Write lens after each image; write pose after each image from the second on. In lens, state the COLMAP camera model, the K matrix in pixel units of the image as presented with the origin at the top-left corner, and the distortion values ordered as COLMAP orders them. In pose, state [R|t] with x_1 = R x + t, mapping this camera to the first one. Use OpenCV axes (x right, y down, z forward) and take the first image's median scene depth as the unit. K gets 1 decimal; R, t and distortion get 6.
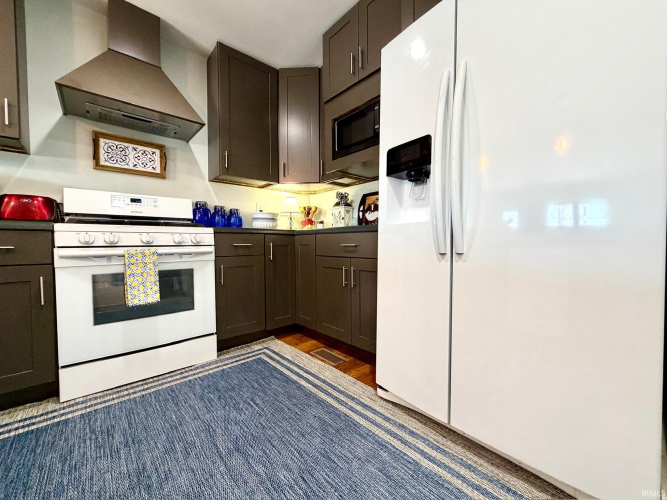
lens RADIAL K [[264.8, 0, 331.7], [0, 264.8, 250.8], [0, 0, 1]] dist [-0.000171, 0.000282]
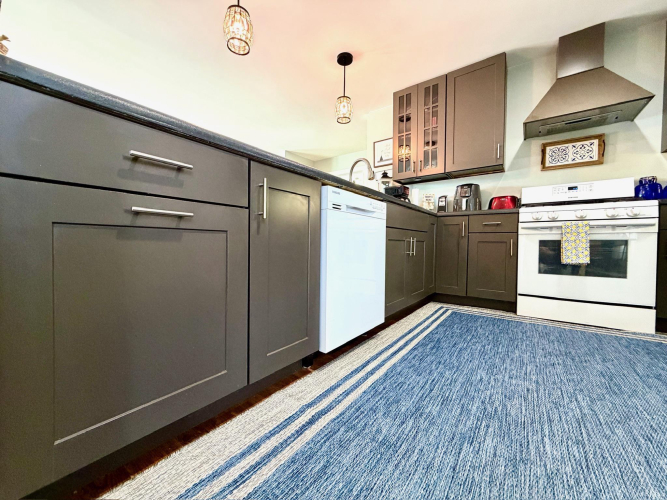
lens RADIAL K [[264.8, 0, 331.9], [0, 264.8, 247.8], [0, 0, 1]] dist [-0.000171, 0.000282]
pose [[0.203331, 0.024654, -0.978800, 0.284057], [-0.040641, 0.999034, 0.016721, 0.130462], [0.978266, 0.036380, 0.204137, -0.391033]]
